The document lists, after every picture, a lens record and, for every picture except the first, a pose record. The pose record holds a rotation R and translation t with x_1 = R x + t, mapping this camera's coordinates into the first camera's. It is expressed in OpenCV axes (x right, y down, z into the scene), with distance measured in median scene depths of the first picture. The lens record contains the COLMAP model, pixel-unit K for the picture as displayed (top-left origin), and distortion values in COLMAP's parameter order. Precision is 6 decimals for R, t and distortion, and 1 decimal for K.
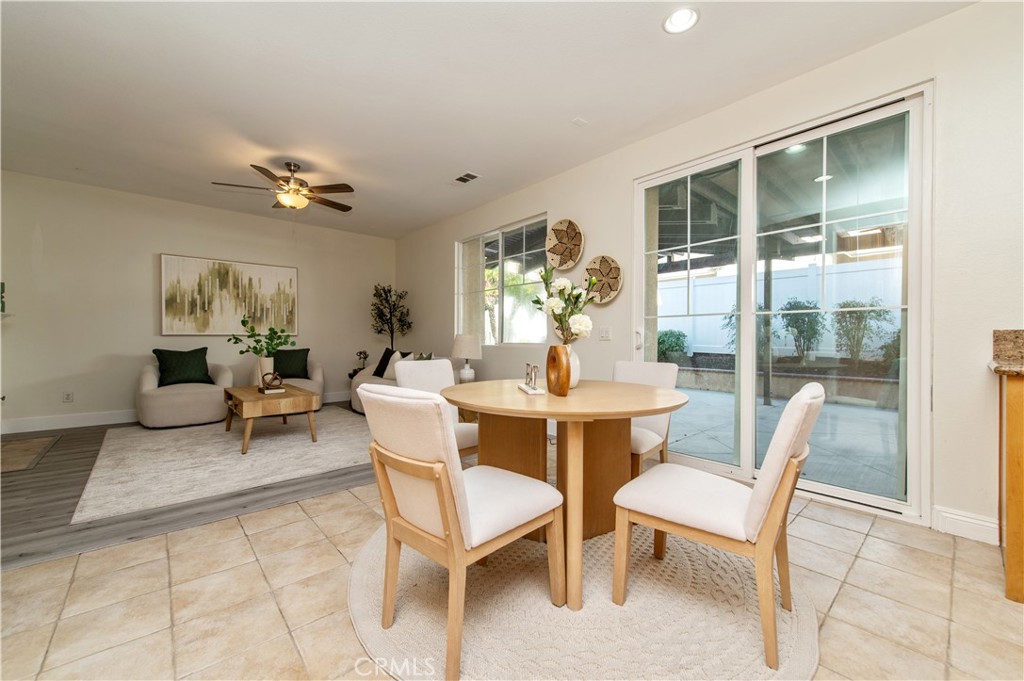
lens RADIAL K [[401.0, 0, 512.6], [0, 401.0, 342.4], [0, 0, 1]] dist [0.020992, -0.006993]
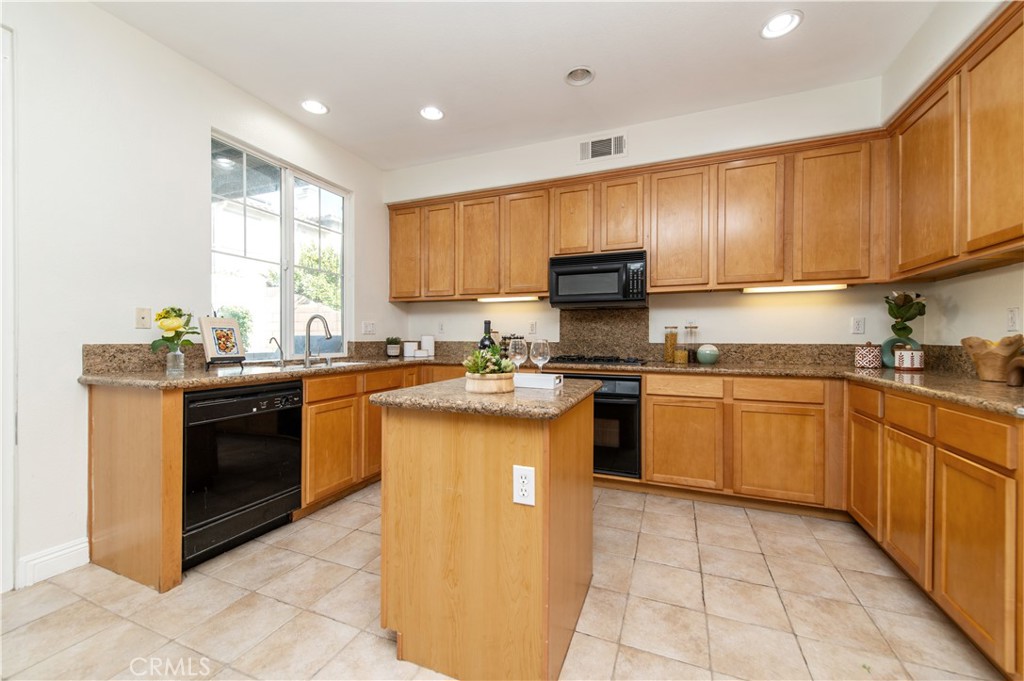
lens RADIAL K [[401.0, 0, 512.6], [0, 401.0, 342.4], [0, 0, 1]] dist [0.020992, -0.006993]
pose [[-0.440499, -0.013762, 0.897648, -0.113515], [0.003363, 0.999850, 0.016979, -0.039910], [-0.897747, 0.010498, -0.440387, 0.423029]]
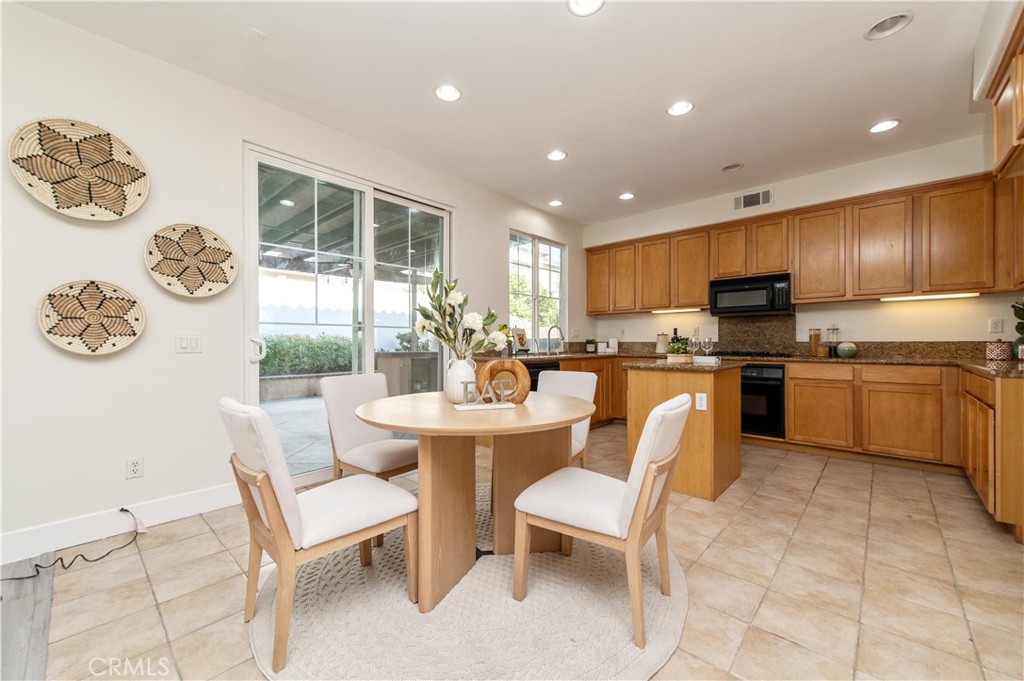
lens RADIAL K [[401.0, 0, 512.6], [0, 401.0, 342.4], [0, 0, 1]] dist [0.020992, -0.006993]
pose [[-0.101400, -0.003775, 0.994839, -0.720006], [0.010329, 0.999935, 0.004847, -0.031660], [-0.994792, 0.010767, -0.101354, 0.815839]]
